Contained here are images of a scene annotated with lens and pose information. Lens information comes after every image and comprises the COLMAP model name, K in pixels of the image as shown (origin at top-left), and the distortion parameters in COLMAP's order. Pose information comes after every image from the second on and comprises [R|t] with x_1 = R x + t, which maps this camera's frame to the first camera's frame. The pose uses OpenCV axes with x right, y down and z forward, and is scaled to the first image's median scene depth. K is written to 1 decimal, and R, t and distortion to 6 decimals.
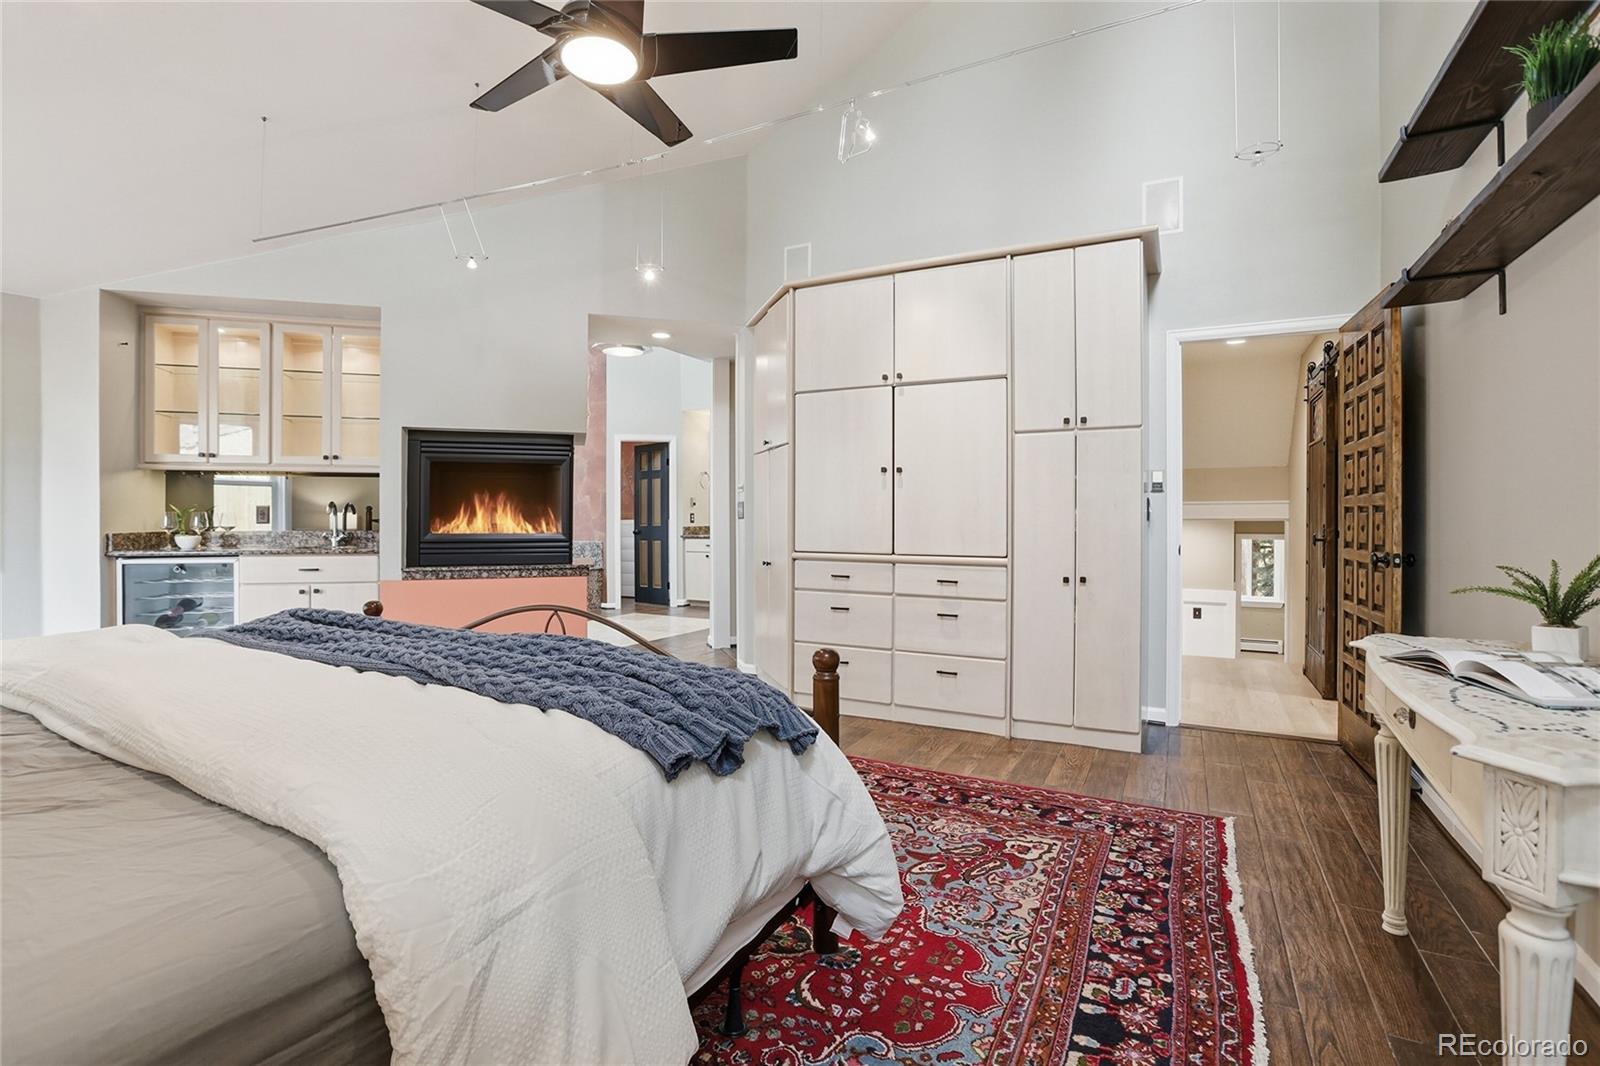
lens RADIAL K [[746.2, 0, 800.0], [0, 746.2, 533.0], [0, 0, 1]] dist [-0.094652, 0.040860]
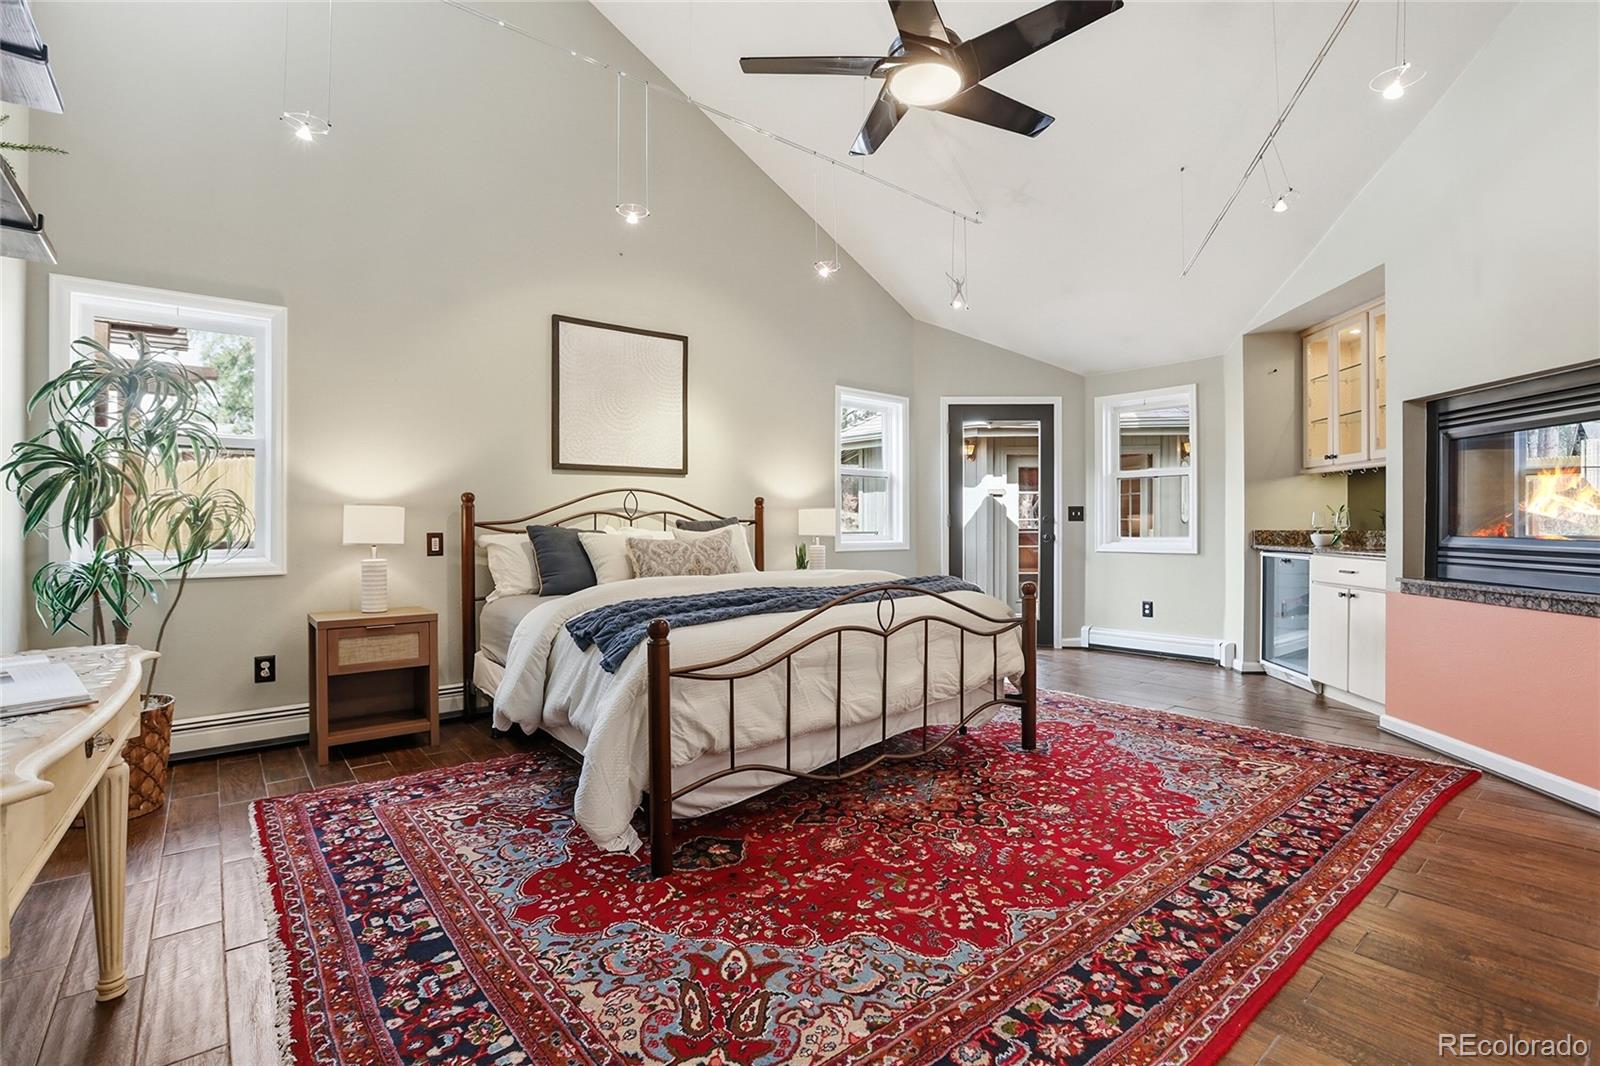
lens RADIAL K [[733.7, 0, 802.4], [0, 733.7, 520.5], [0, 0, 1]] dist [-0.039385, 0.010230]
pose [[-0.392012, -0.001425, -0.919959, 0.994275], [-0.014747, 0.999880, 0.004736, -0.020341], [0.919842, 0.015423, -0.391986, 1.583214]]
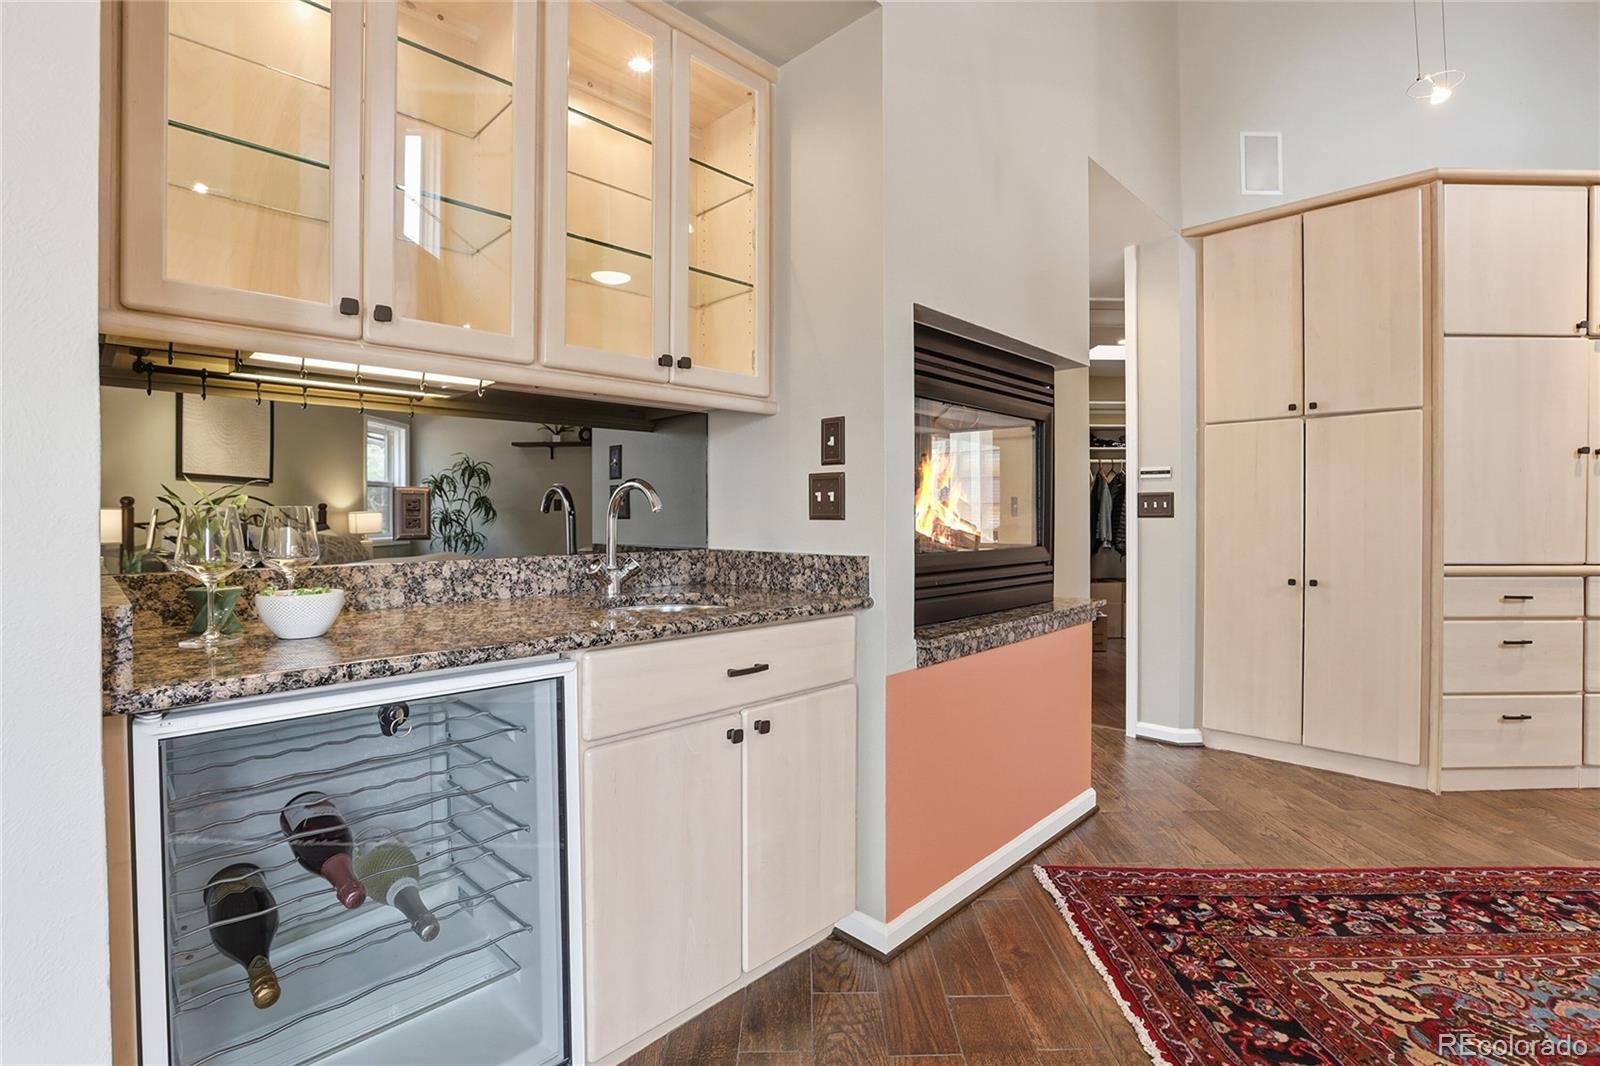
lens RADIAL K [[762.2, 0, 800.0], [0, 762.2, 533.0], [0, 0, 1]] dist [-0.000374, 0.000121]
pose [[0.869865, -0.016540, 0.493013, -1.866782], [0.015473, 0.999861, 0.006244, -0.040766], [-0.493048, 0.002197, 0.869999, 1.460788]]
